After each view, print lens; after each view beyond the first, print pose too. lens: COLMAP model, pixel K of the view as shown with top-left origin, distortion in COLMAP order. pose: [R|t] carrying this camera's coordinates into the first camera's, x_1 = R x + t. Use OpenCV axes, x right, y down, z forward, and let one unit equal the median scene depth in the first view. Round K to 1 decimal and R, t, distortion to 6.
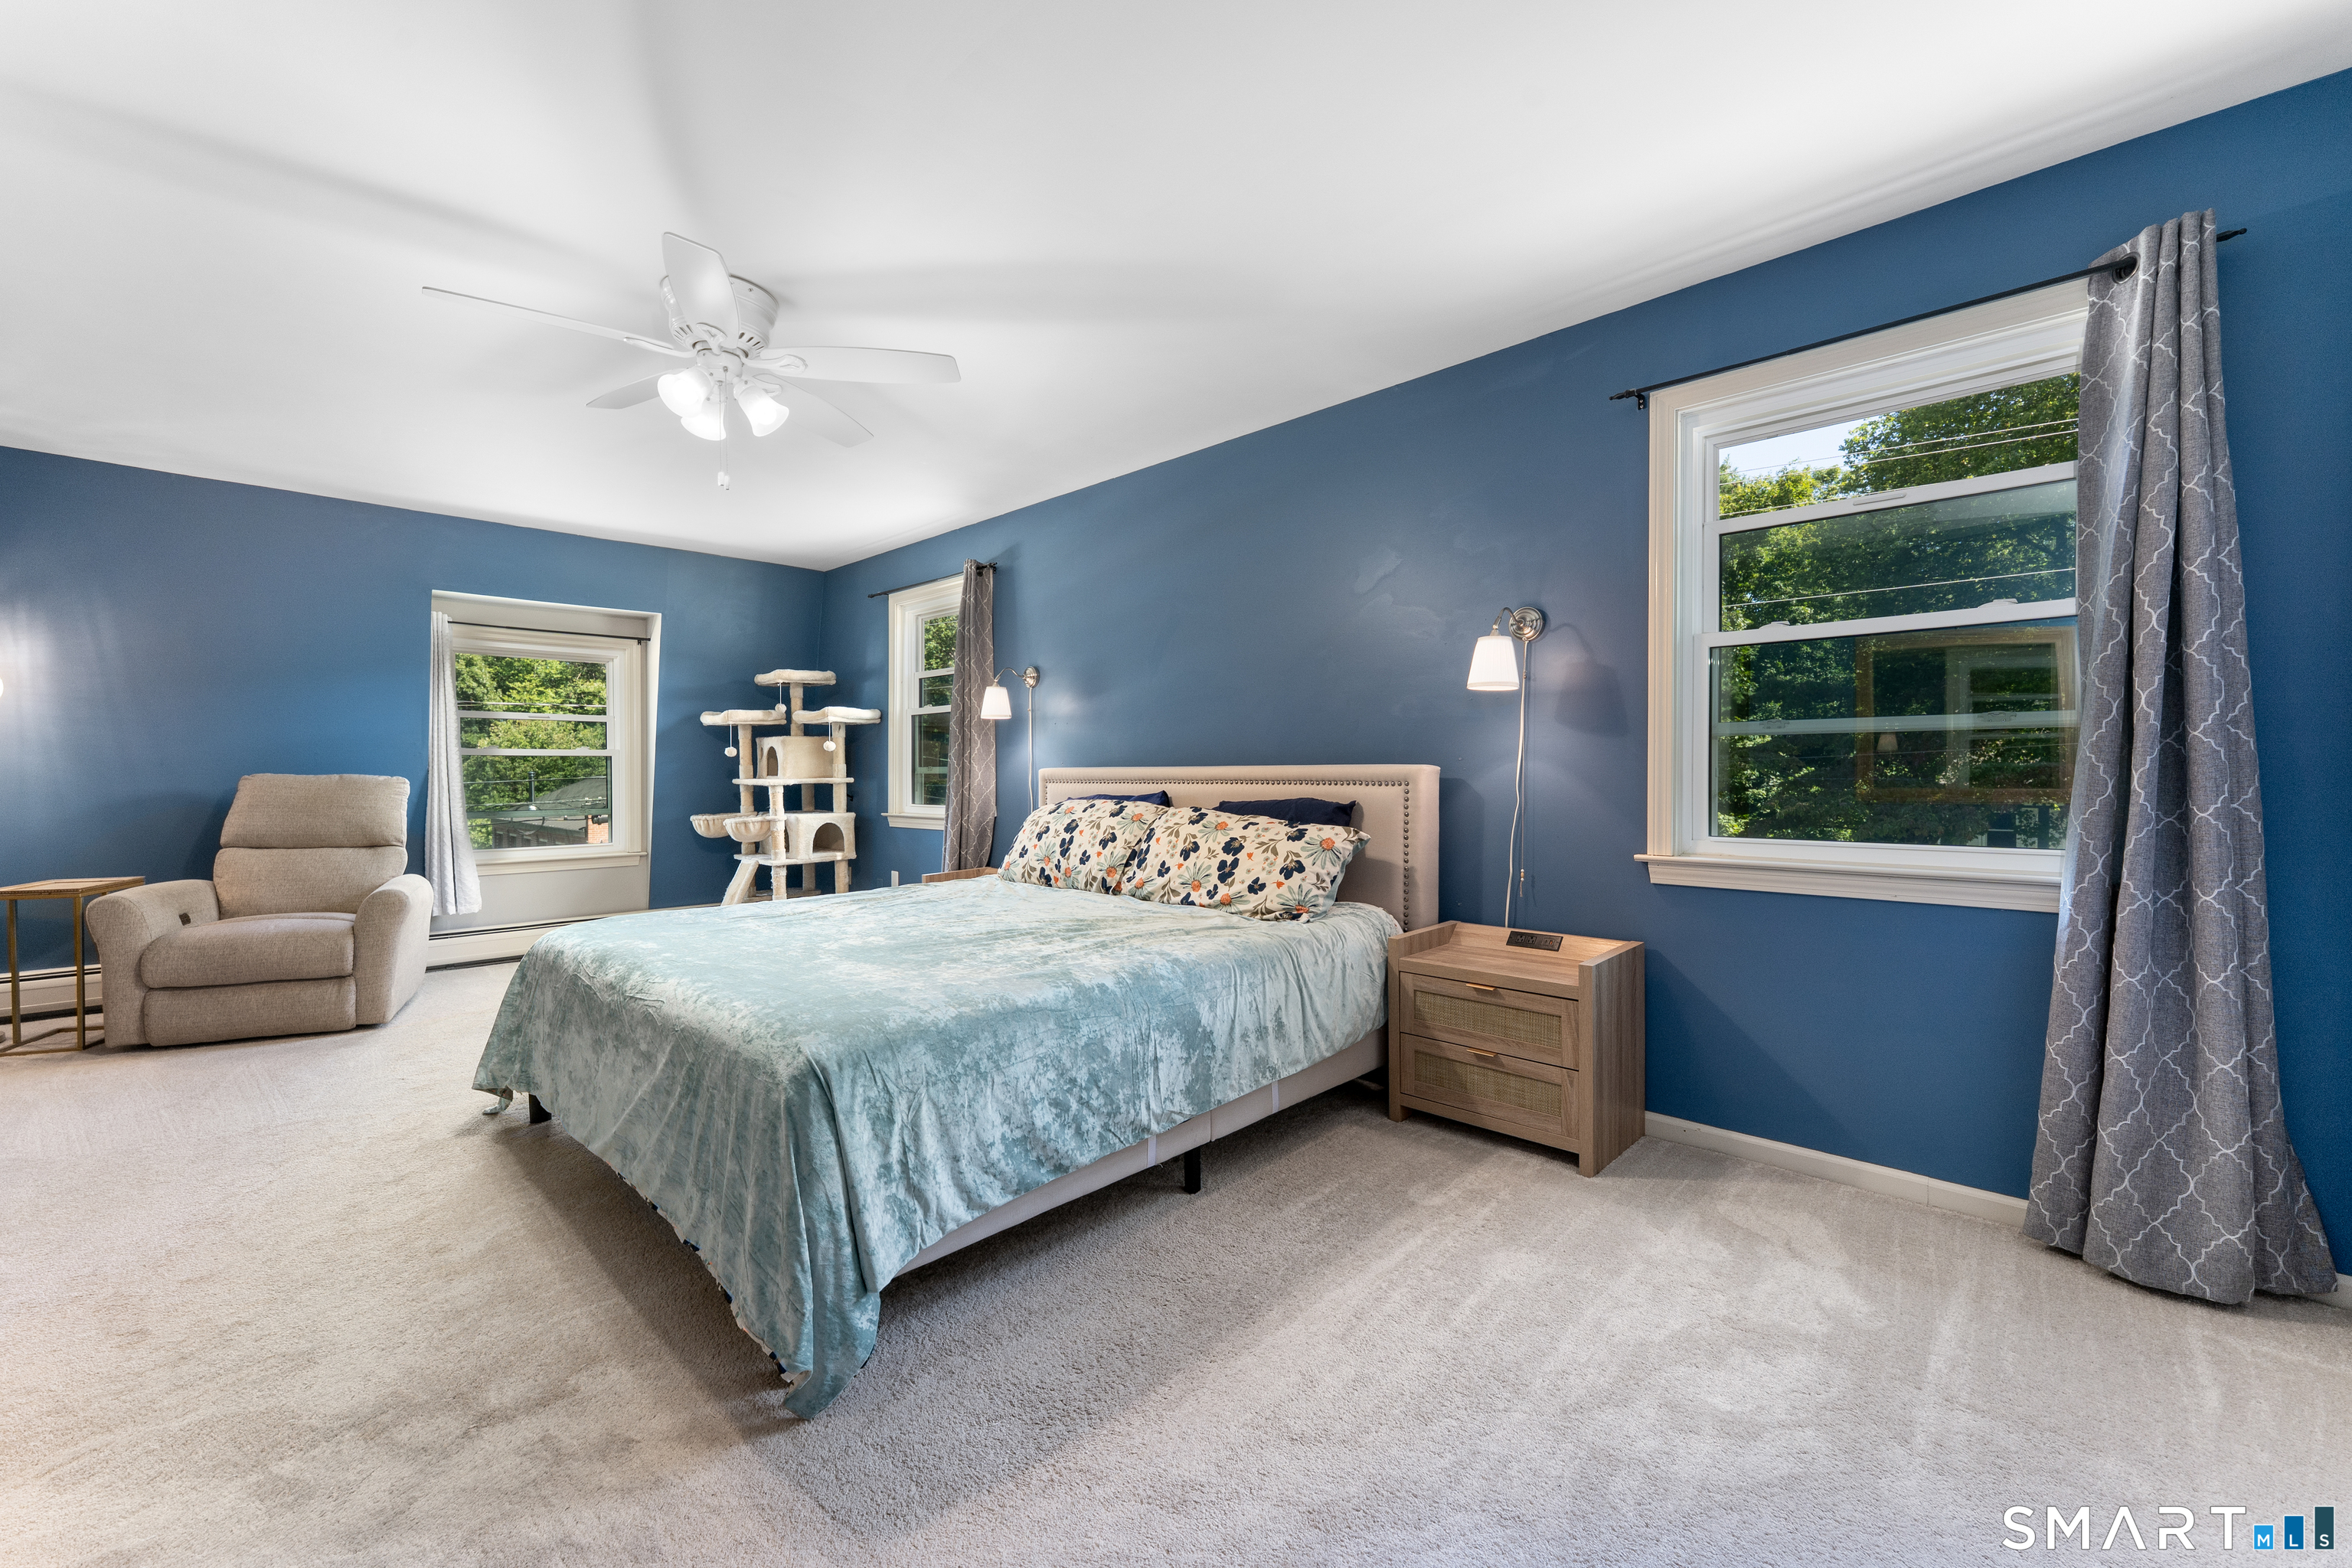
lens RADIAL K [[960.3, 0, 1156.1], [0, 960.3, 784.8], [0, 0, 1]] dist [0.004692, 0.000325]
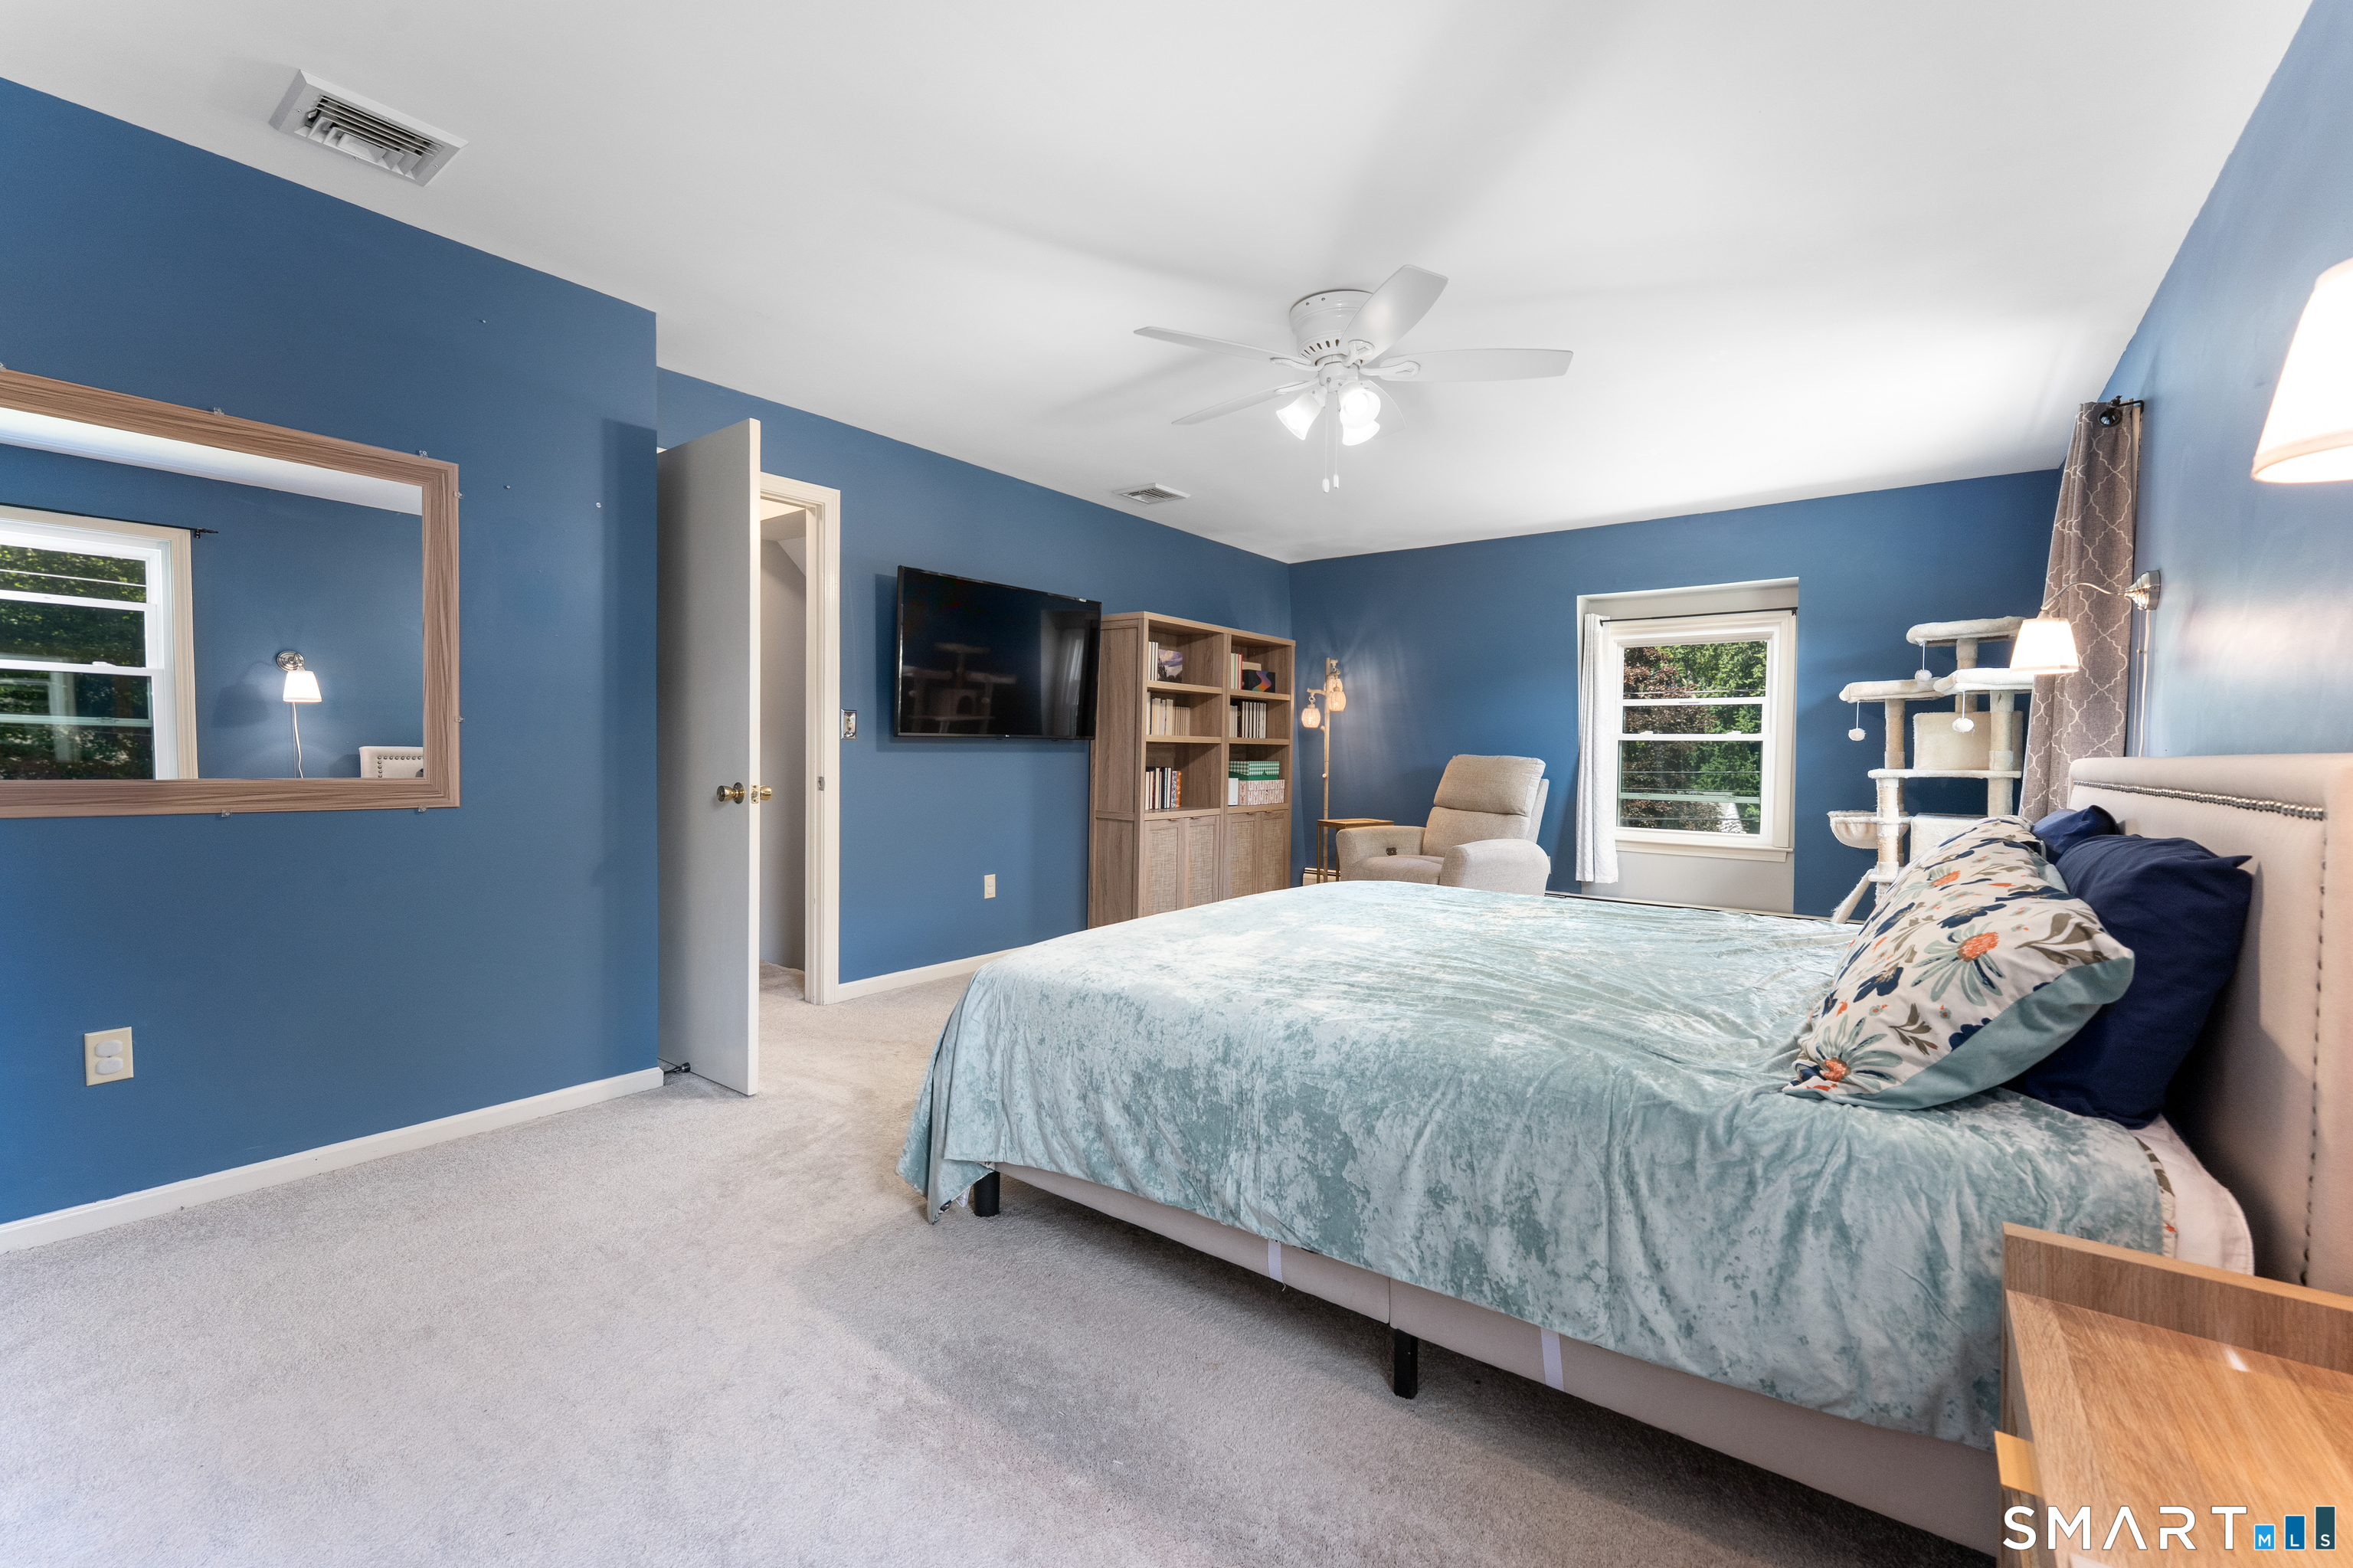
lens RADIAL K [[960.8, 0, 1158.8], [0, 960.8, 766.8], [0, 0, 1]] dist [0.004692, 0.000325]
pose [[0.126795, 0.023621, -0.991648, 0.342004], [-0.028745, 0.999384, 0.020130, -0.007793], [0.991512, 0.025953, 0.127396, 0.381581]]
